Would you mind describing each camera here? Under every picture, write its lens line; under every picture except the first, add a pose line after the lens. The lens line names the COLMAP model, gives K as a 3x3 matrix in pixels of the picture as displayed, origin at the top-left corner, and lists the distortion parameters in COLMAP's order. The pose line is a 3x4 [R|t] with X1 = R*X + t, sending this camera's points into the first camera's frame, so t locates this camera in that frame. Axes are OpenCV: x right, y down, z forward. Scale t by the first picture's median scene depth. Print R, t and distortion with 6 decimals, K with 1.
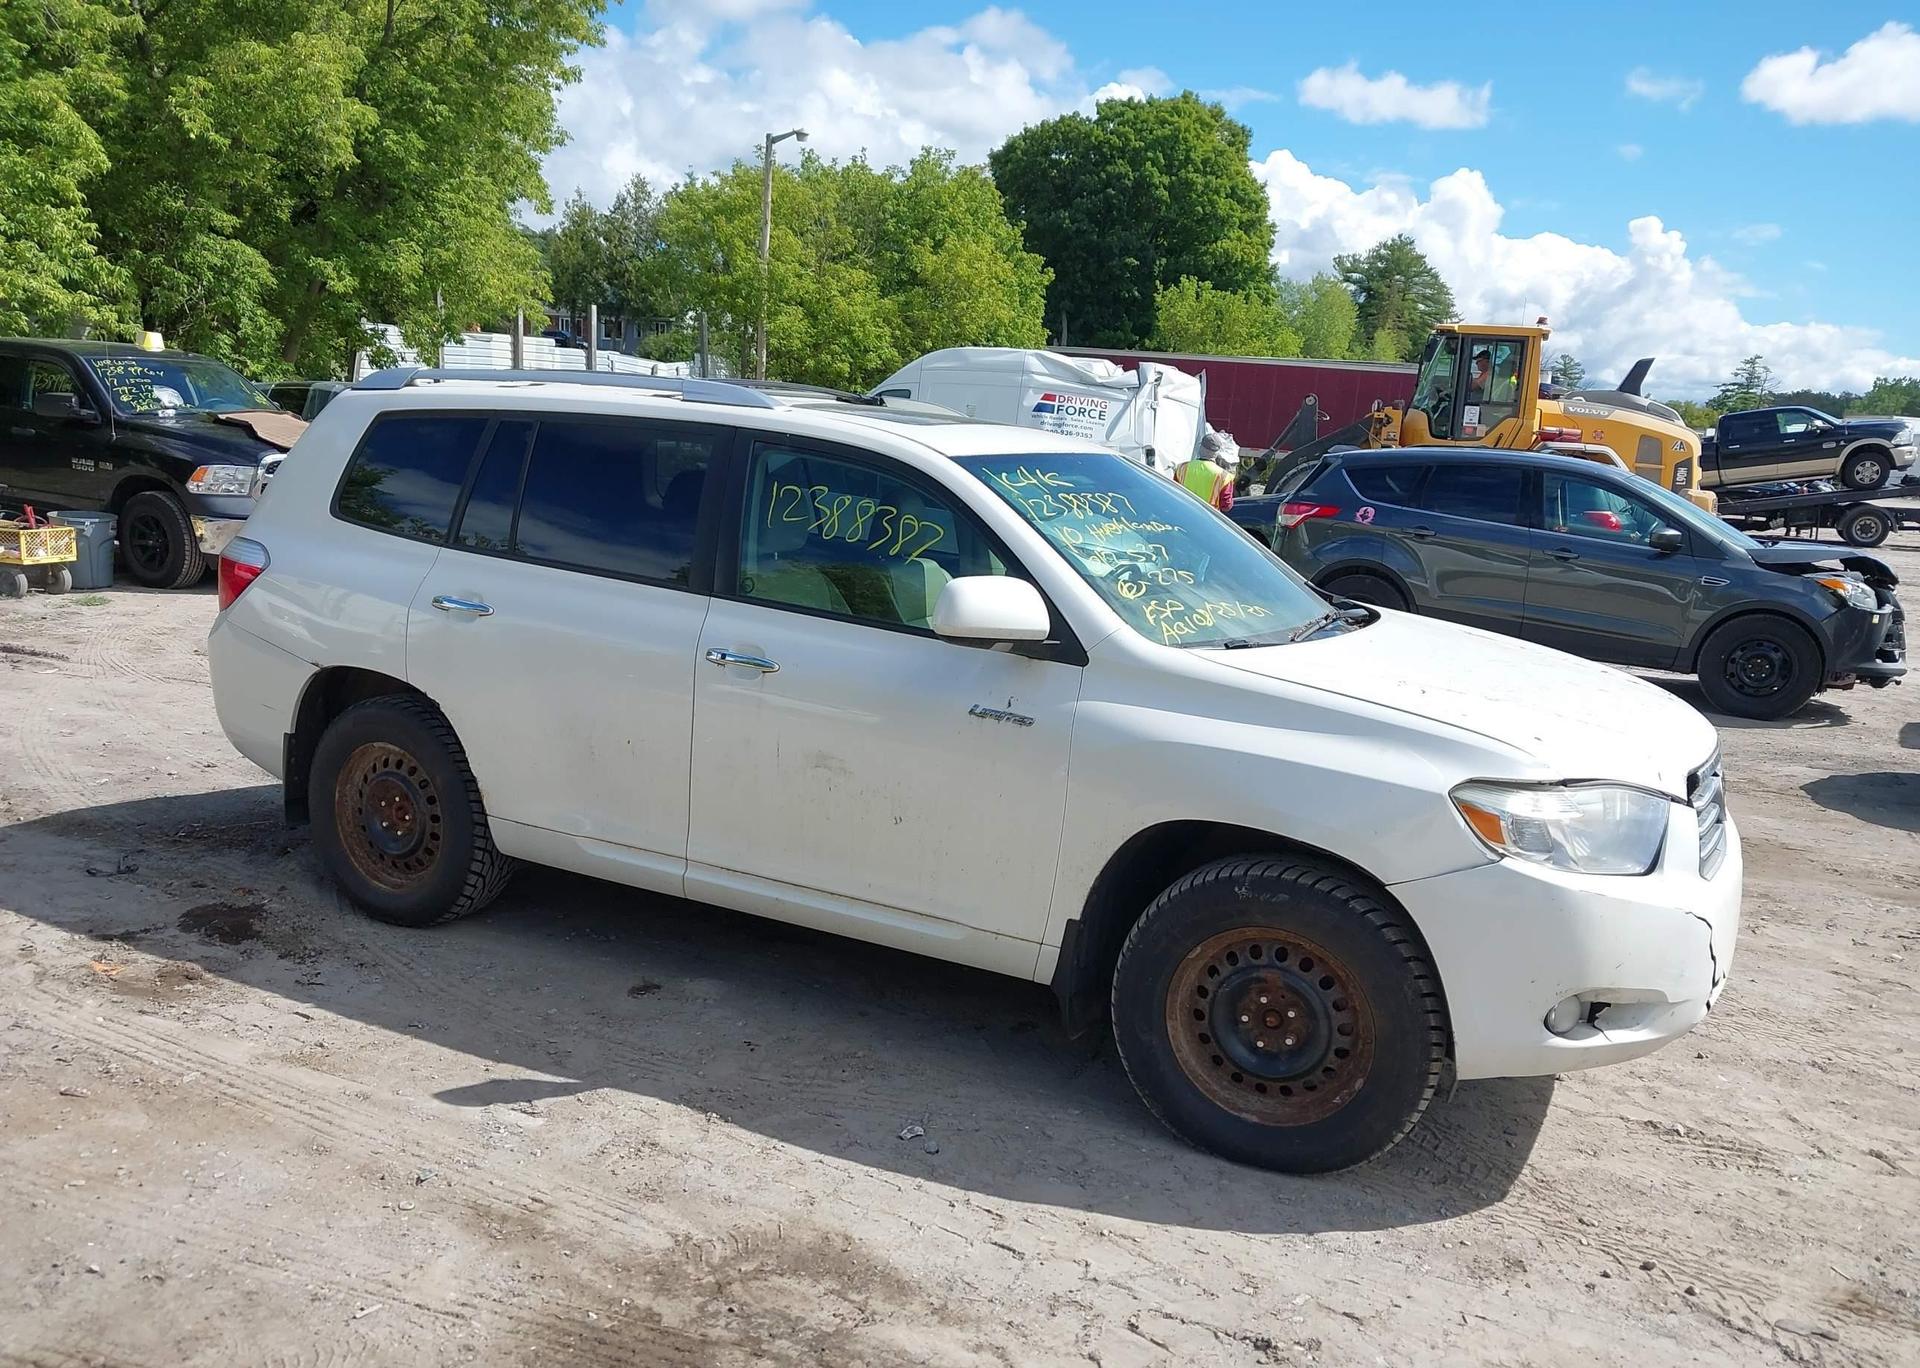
lens RADIAL K [[1546.2, 0, 942.7], [0, 1546.2, 685.5], [0, 0, 1]] dist [0.008745, -0.001784]
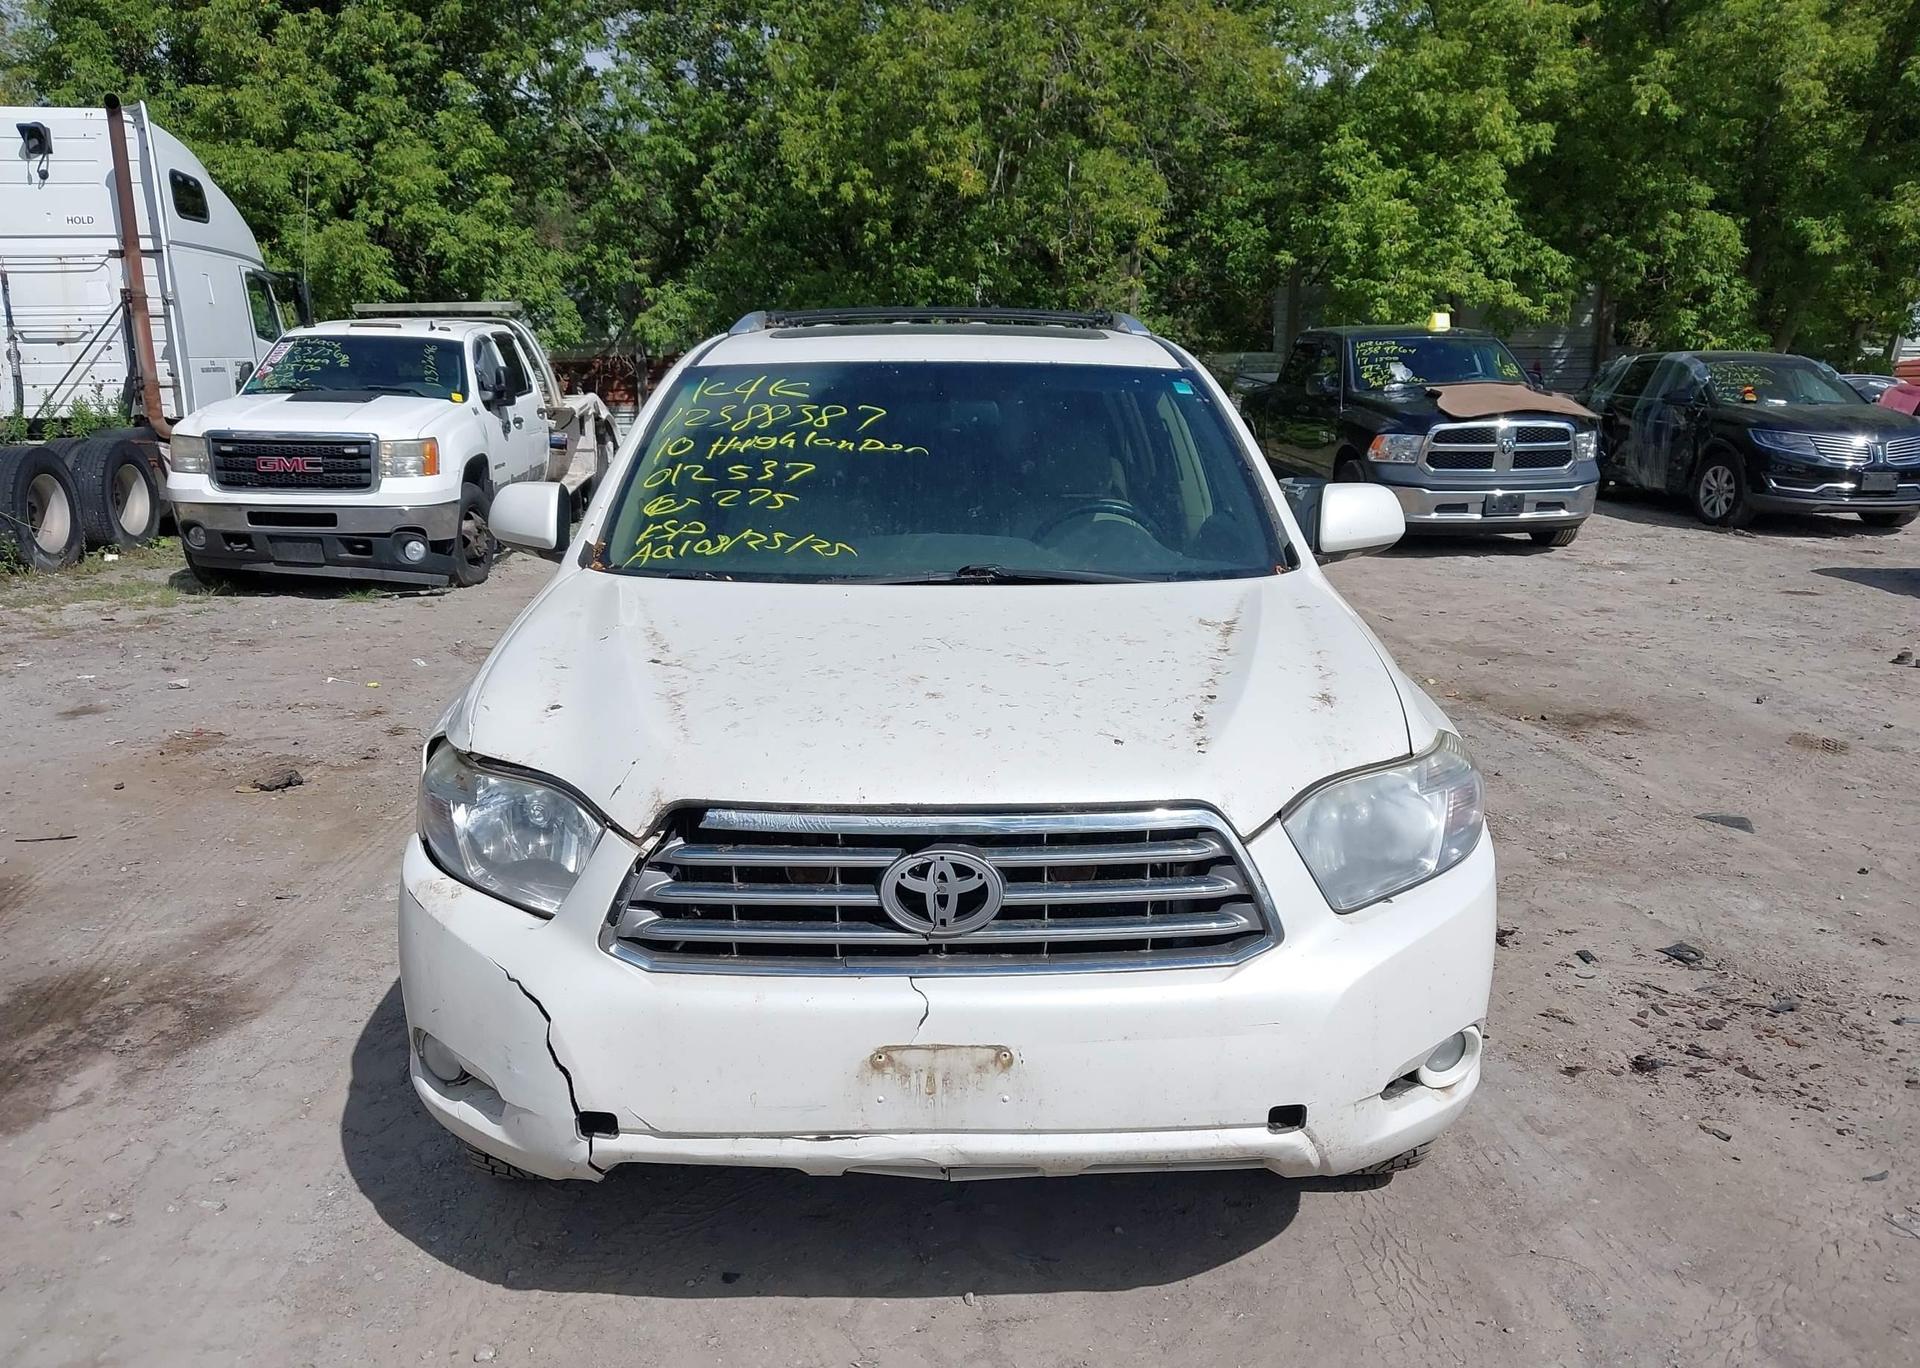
lens RADIAL K [[1546.2, 0, 954.6], [0, 1546.2, 695.3], [0, 0, 1]] dist [0.008745, -0.001784]
pose [[0.486533, 0.136628, -0.862913, 0.113620], [-0.129082, 0.988098, 0.083669, -0.005750], [0.864074, 0.070679, 0.498379, 0.080497]]
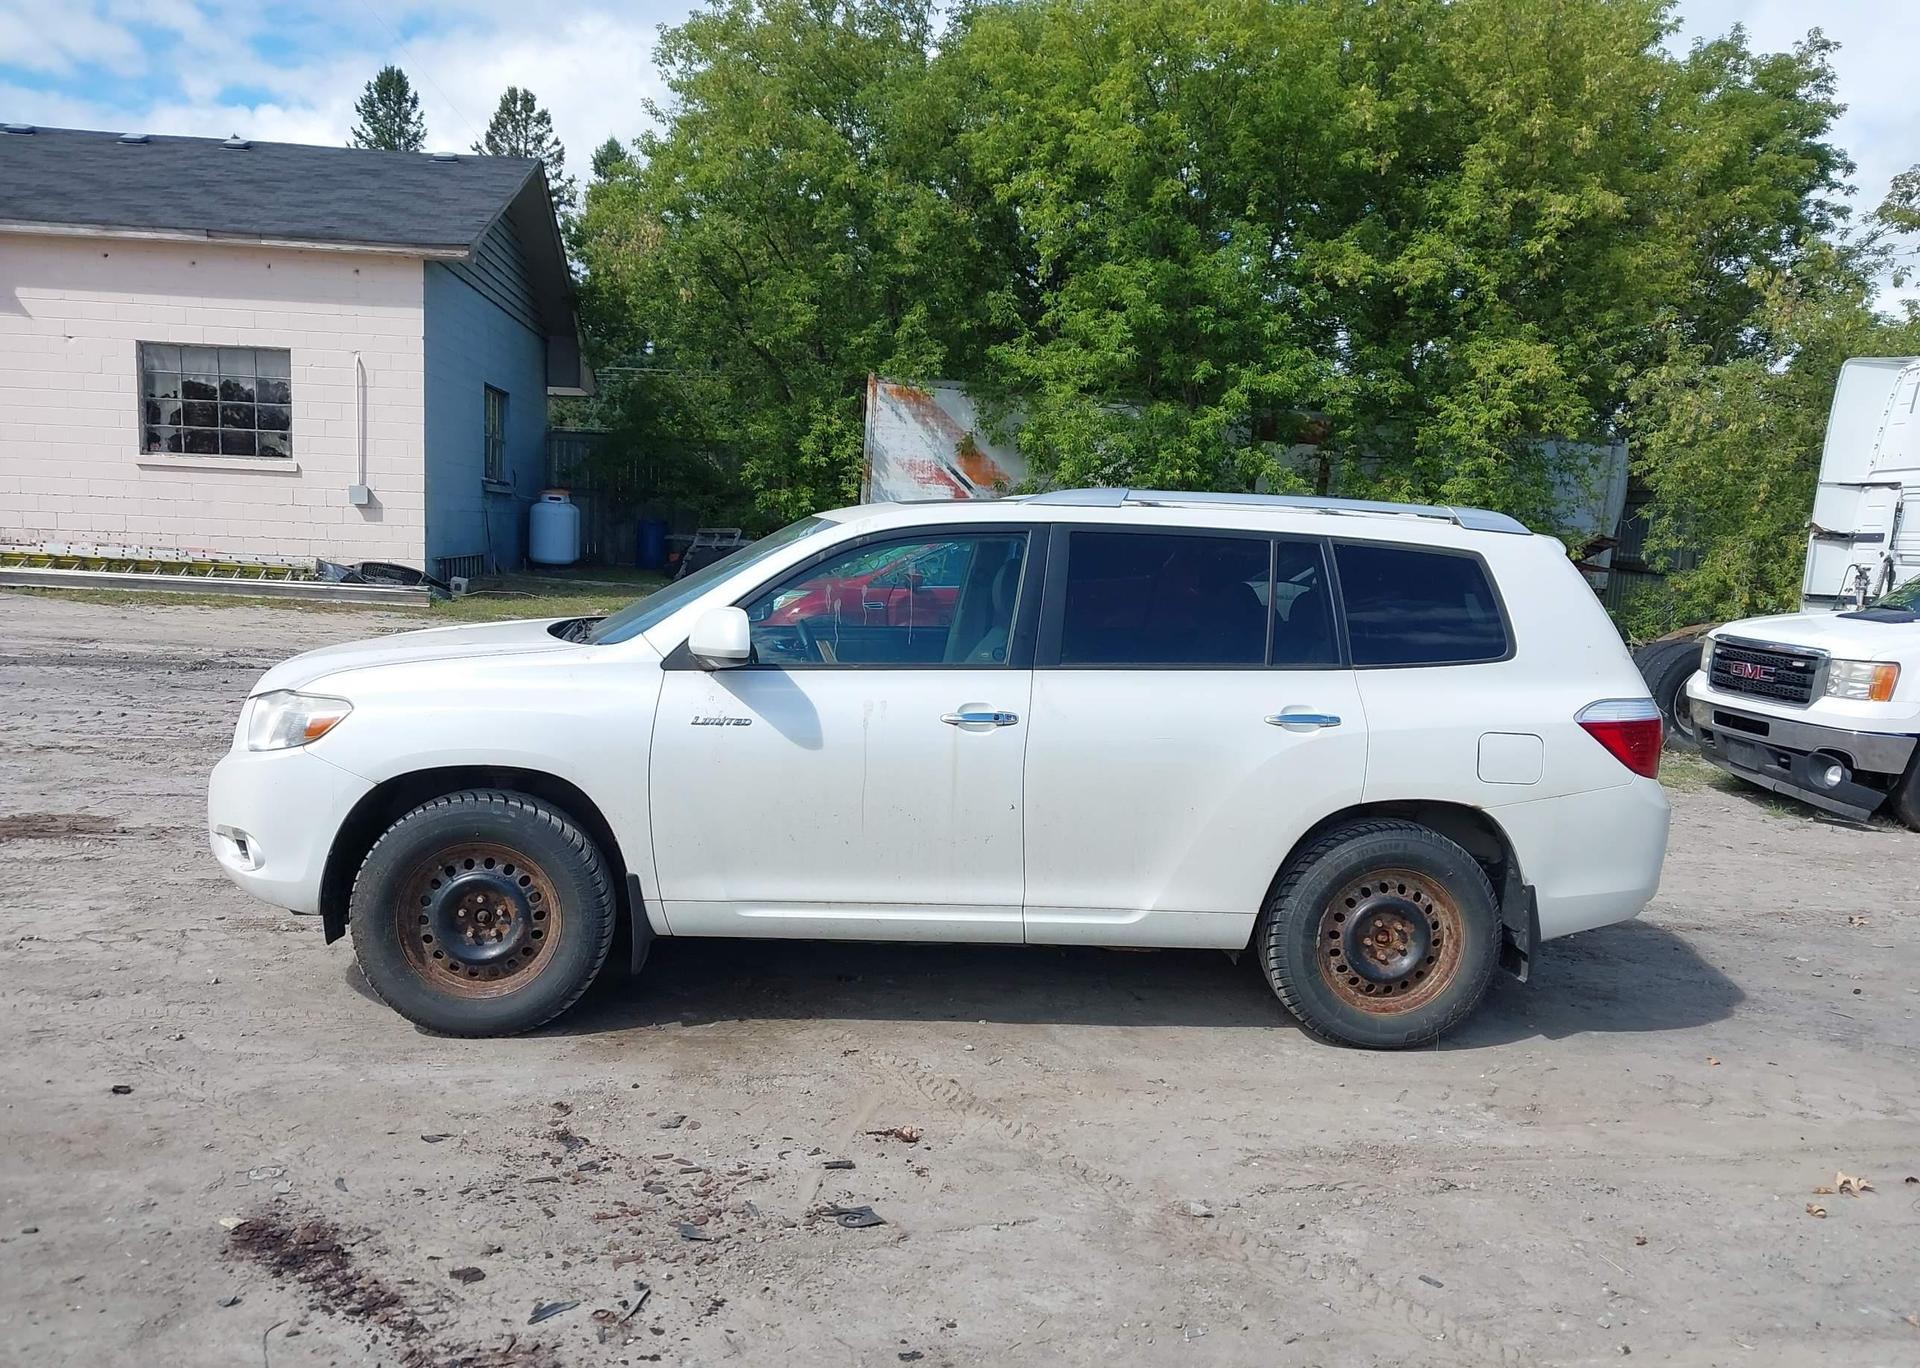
lens RADIAL K [[1546.2, 0, 950.0], [0, 1546.2, 694.2], [0, 0, 1]] dist [0.008745, -0.001784]
pose [[-0.818420, -0.035534, -0.573521, 0.092334], [-0.195674, 0.955669, 0.220018, -0.040006], [0.540278, 0.292291, -0.789092, 0.271685]]
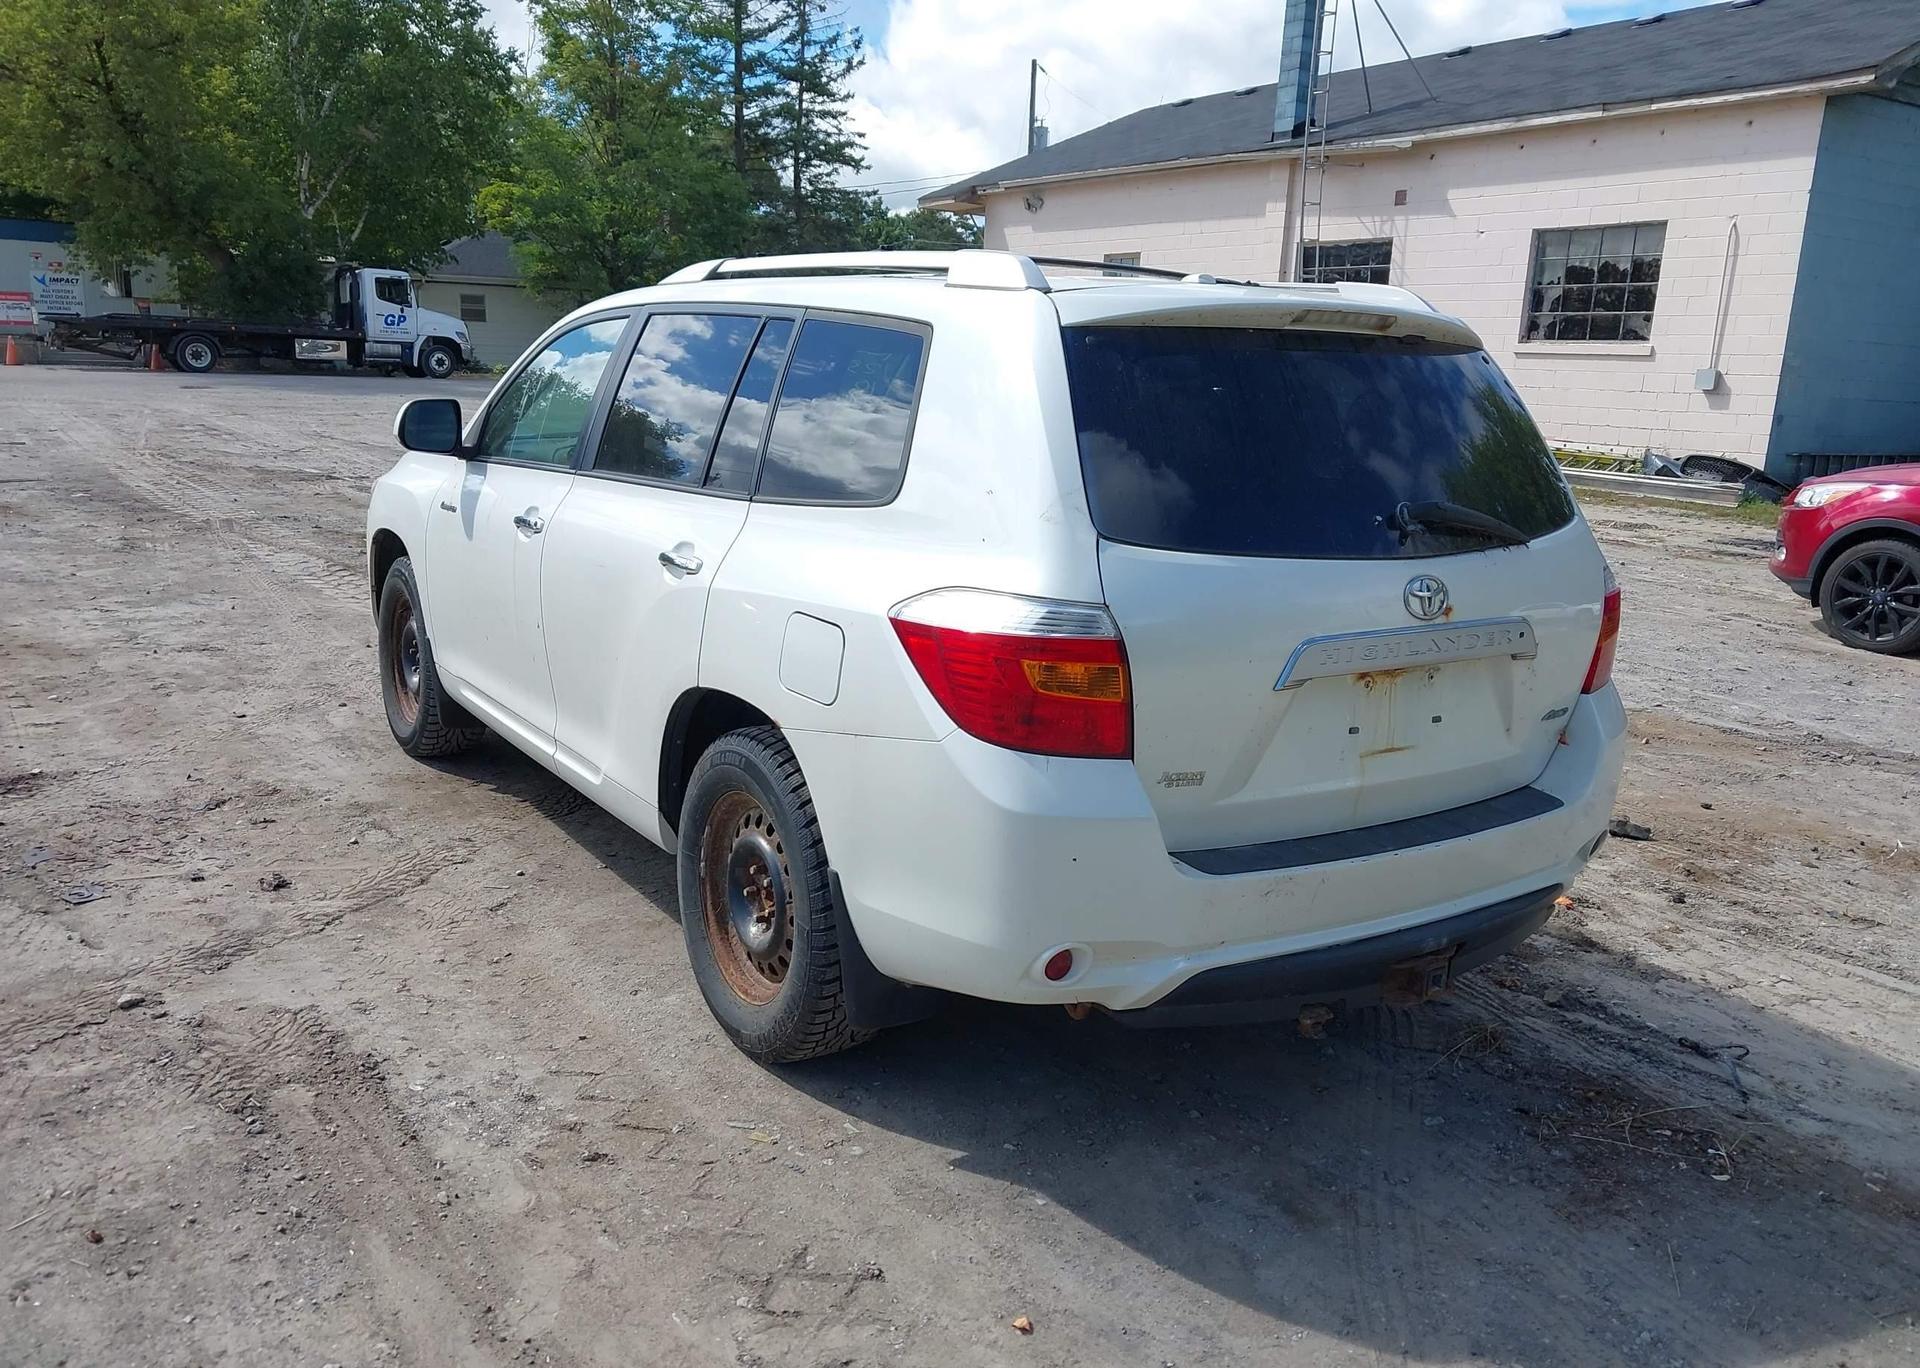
lens RADIAL K [[1546.2, 0, 941.4], [0, 1546.2, 697.7], [0, 0, 1]] dist [0.008745, -0.001784]
pose [[-0.872133, -0.195914, 0.448331, -0.075817], [-0.004564, 0.919548, 0.392951, -0.045540], [-0.489247, 0.340660, -0.802863, 0.256702]]
